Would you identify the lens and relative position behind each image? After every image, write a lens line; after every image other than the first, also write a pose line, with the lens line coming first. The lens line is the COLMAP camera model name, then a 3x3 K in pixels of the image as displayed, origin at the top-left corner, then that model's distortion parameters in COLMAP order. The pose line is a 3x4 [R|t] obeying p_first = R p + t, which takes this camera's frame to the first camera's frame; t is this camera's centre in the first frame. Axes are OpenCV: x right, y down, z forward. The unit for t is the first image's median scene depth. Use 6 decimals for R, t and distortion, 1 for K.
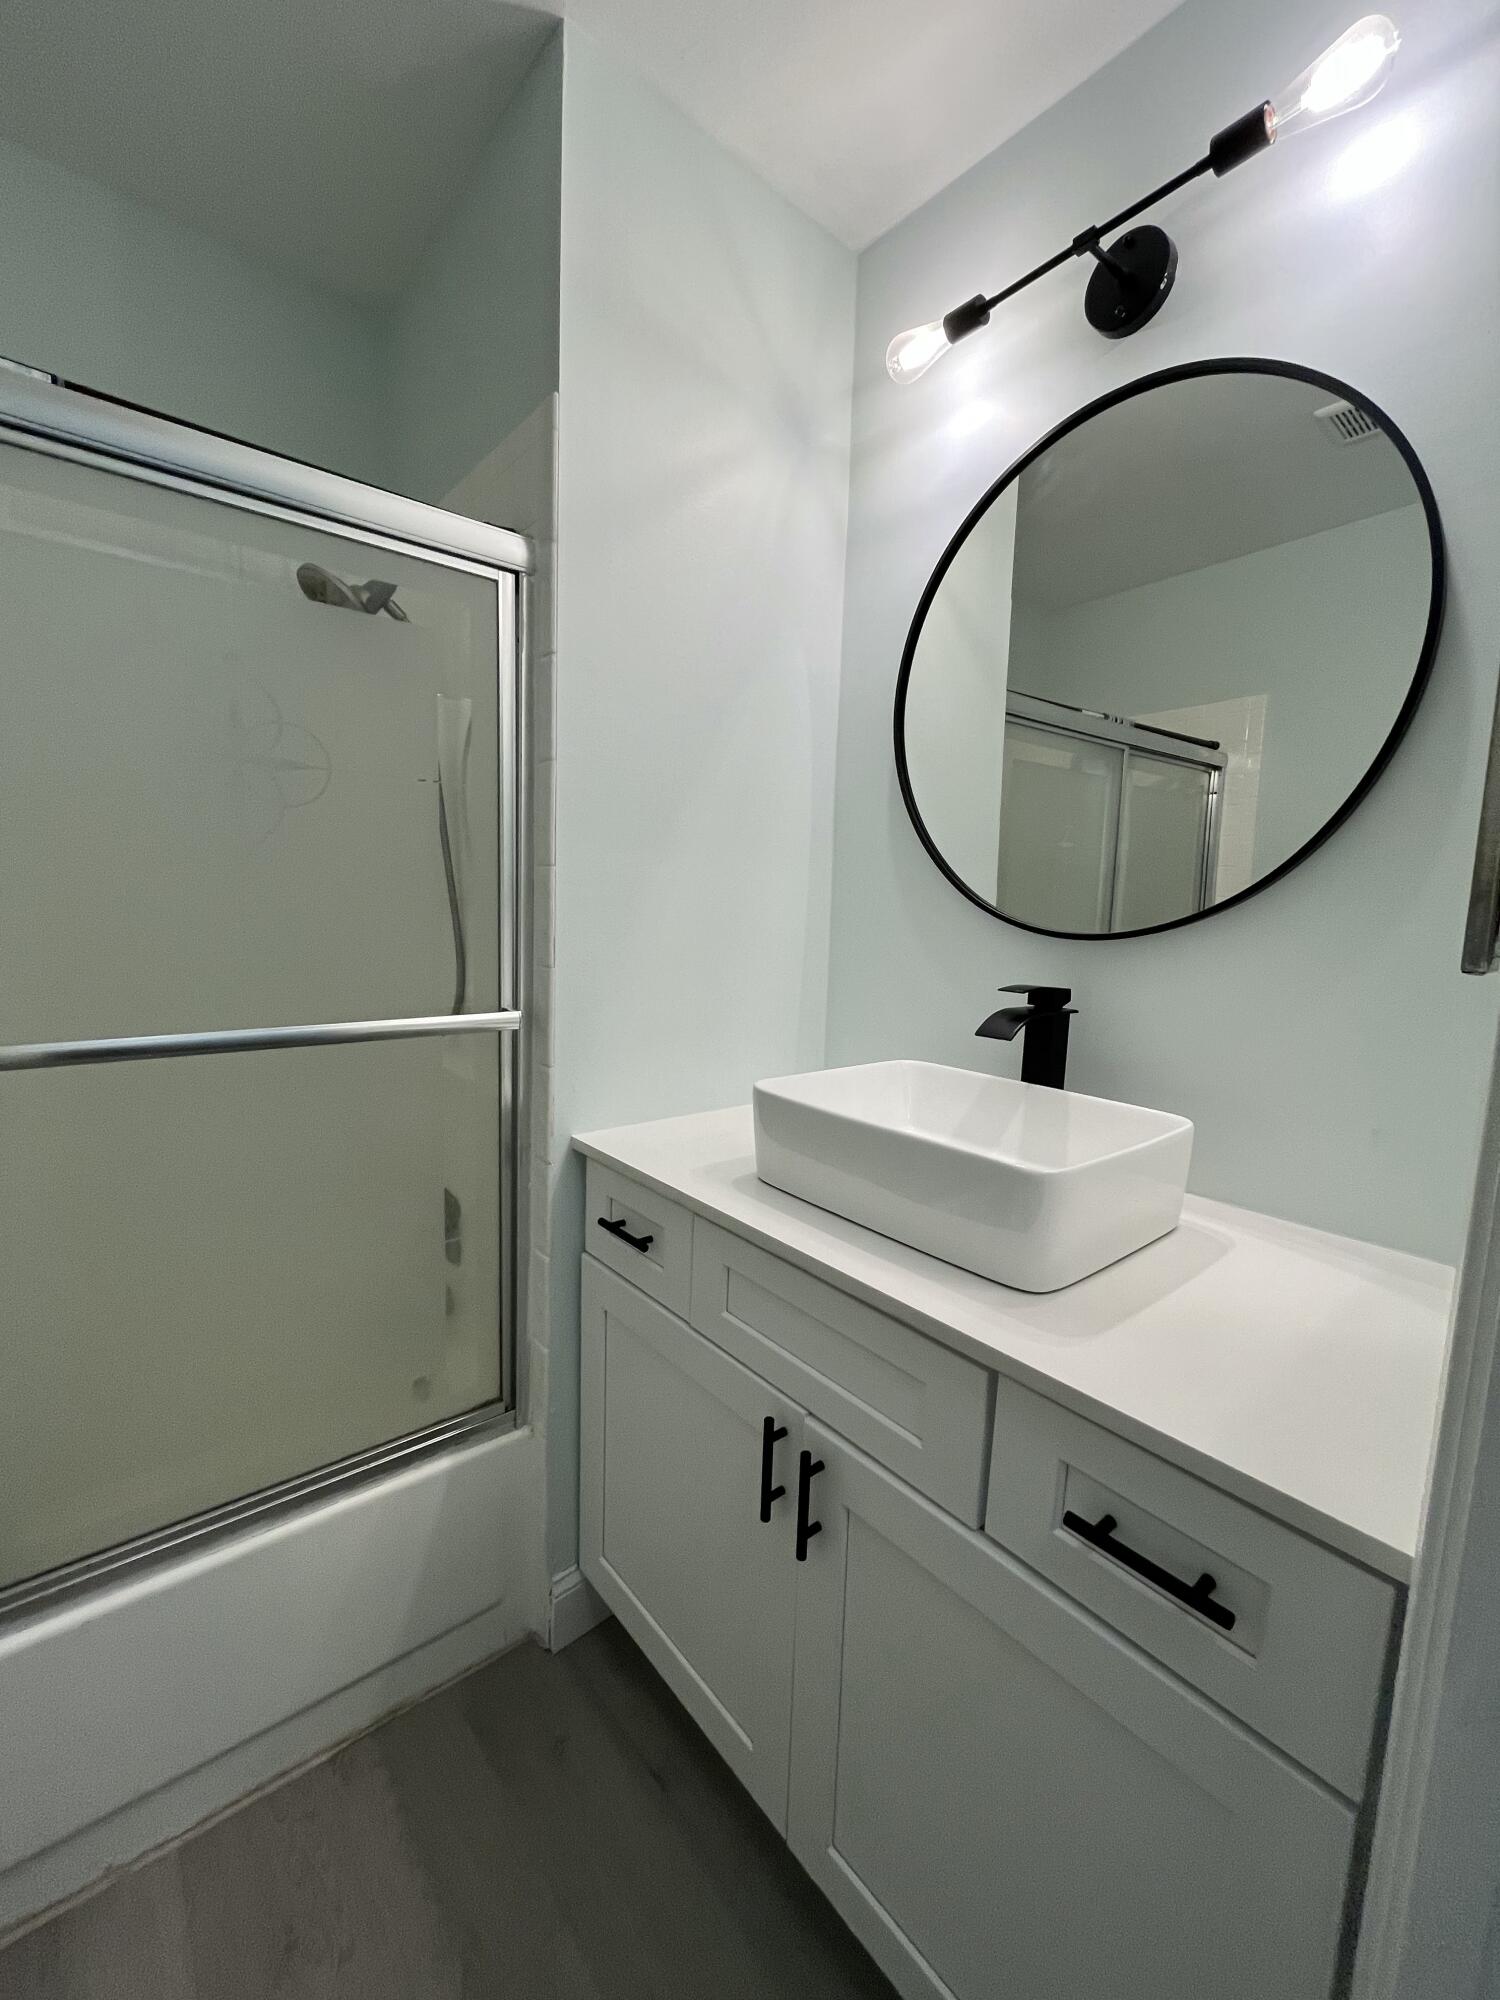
lens RADIAL K [[812.0, 0, 754.7], [0, 812.0, 997.3], [0, 0, 1]] dist [-0.000489, -0.000584]
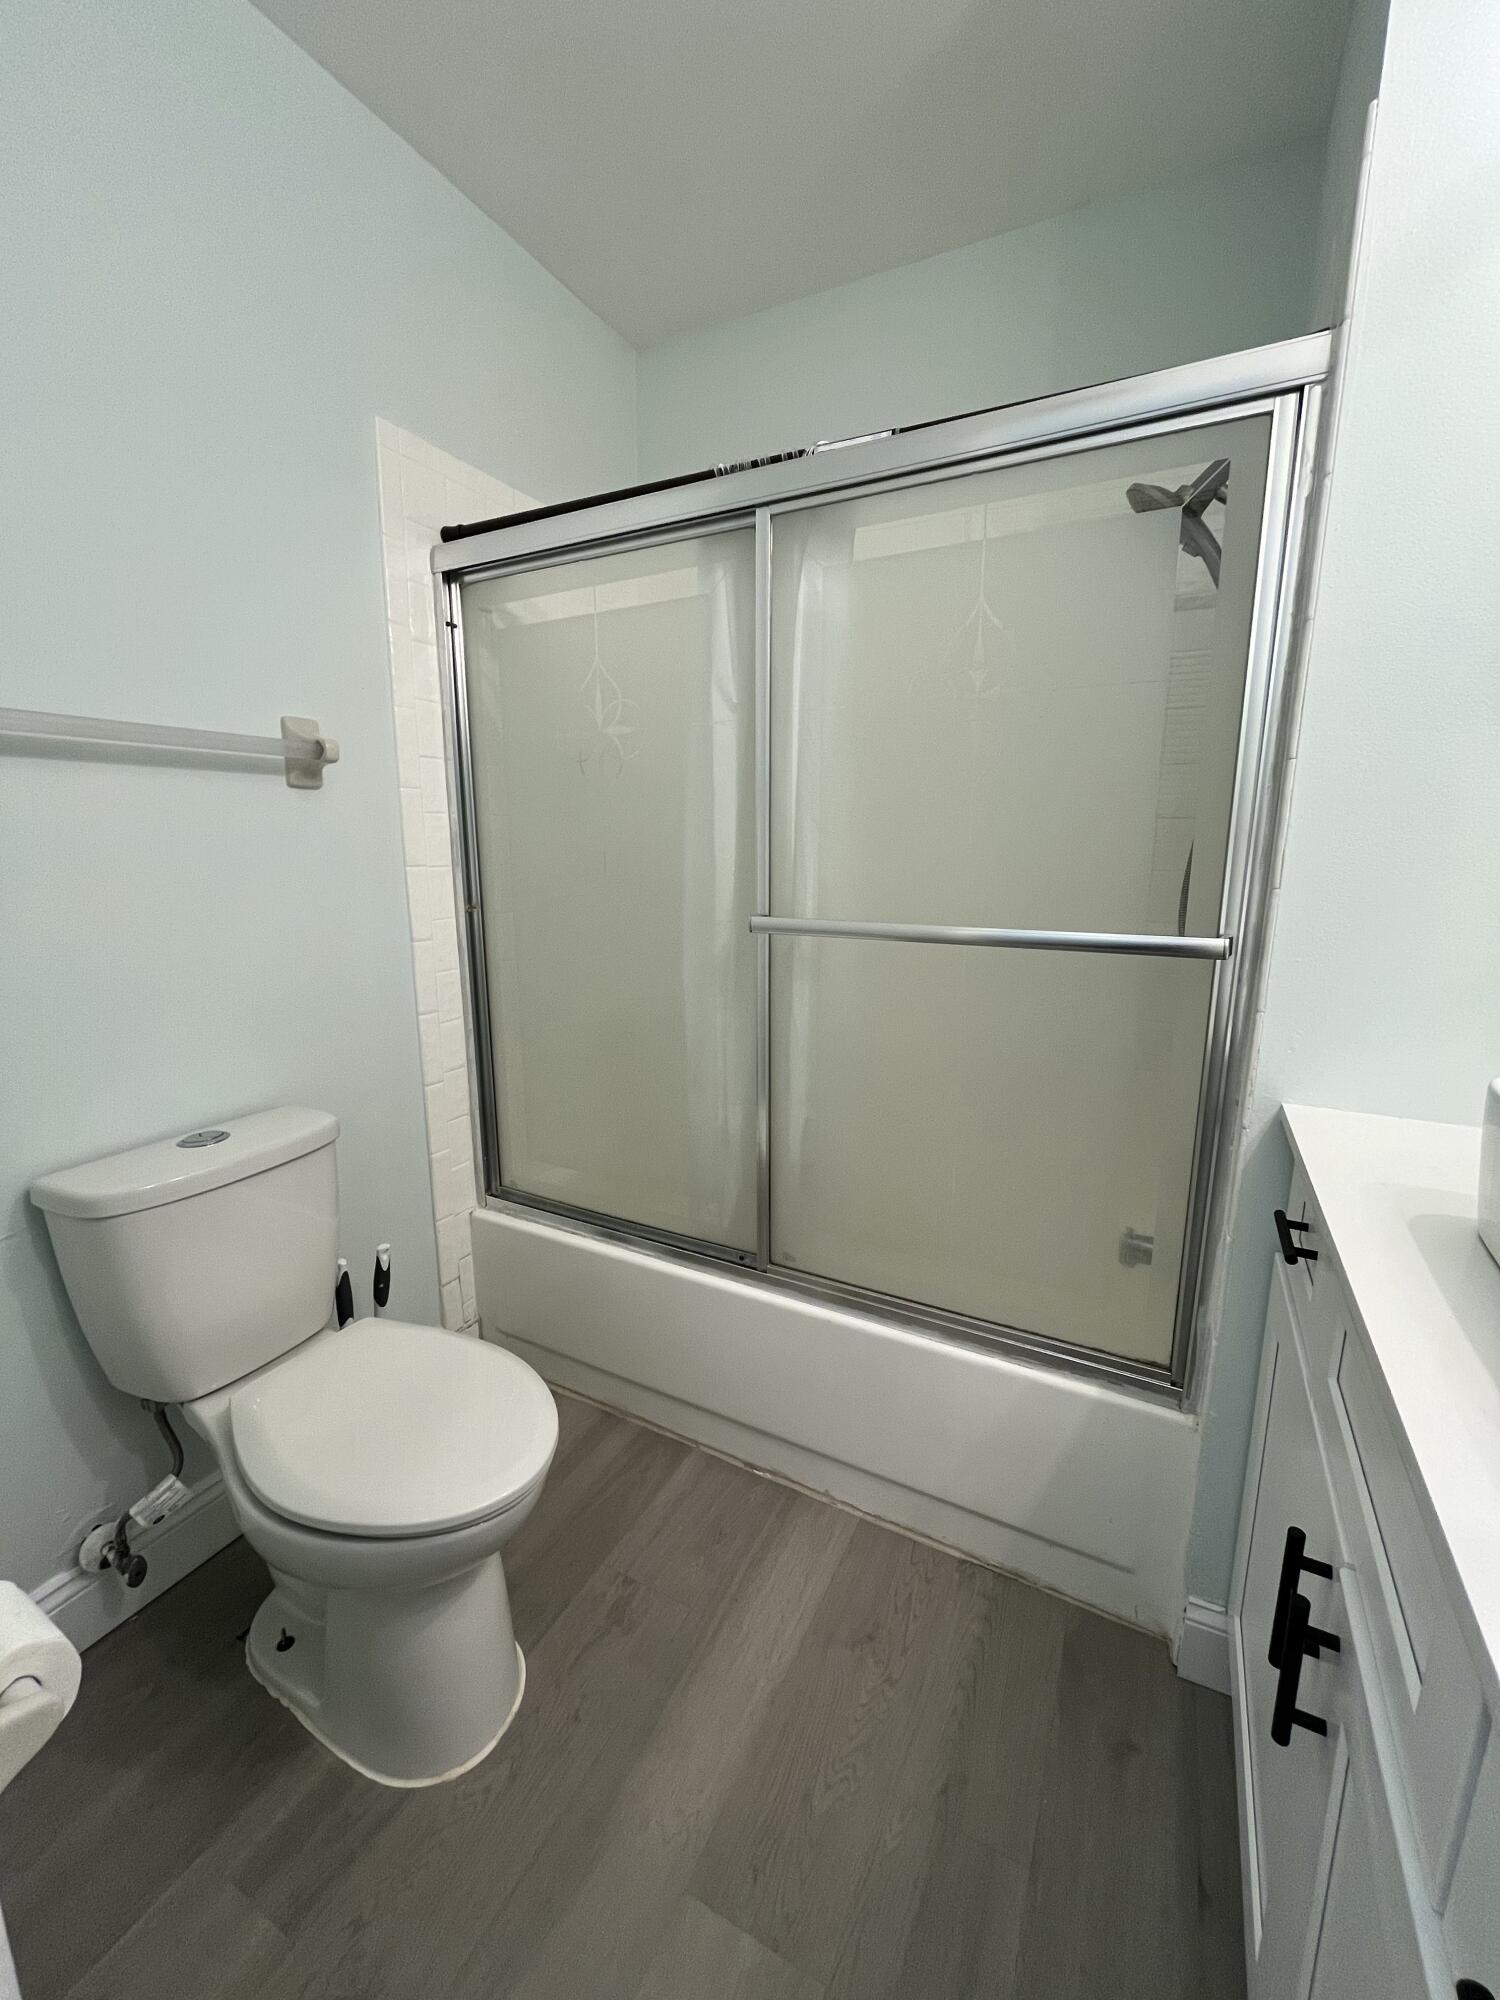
lens RADIAL K [[812.0, 0, 749.7], [0, 812.0, 998.2], [0, 0, 1]] dist [-0.000489, -0.000584]
pose [[0.375890, 0.144776, -0.915285, 0.307730], [-0.101310, 0.988220, 0.114707, 0.031033], [0.921110, 0.049610, 0.386129, 0.216552]]
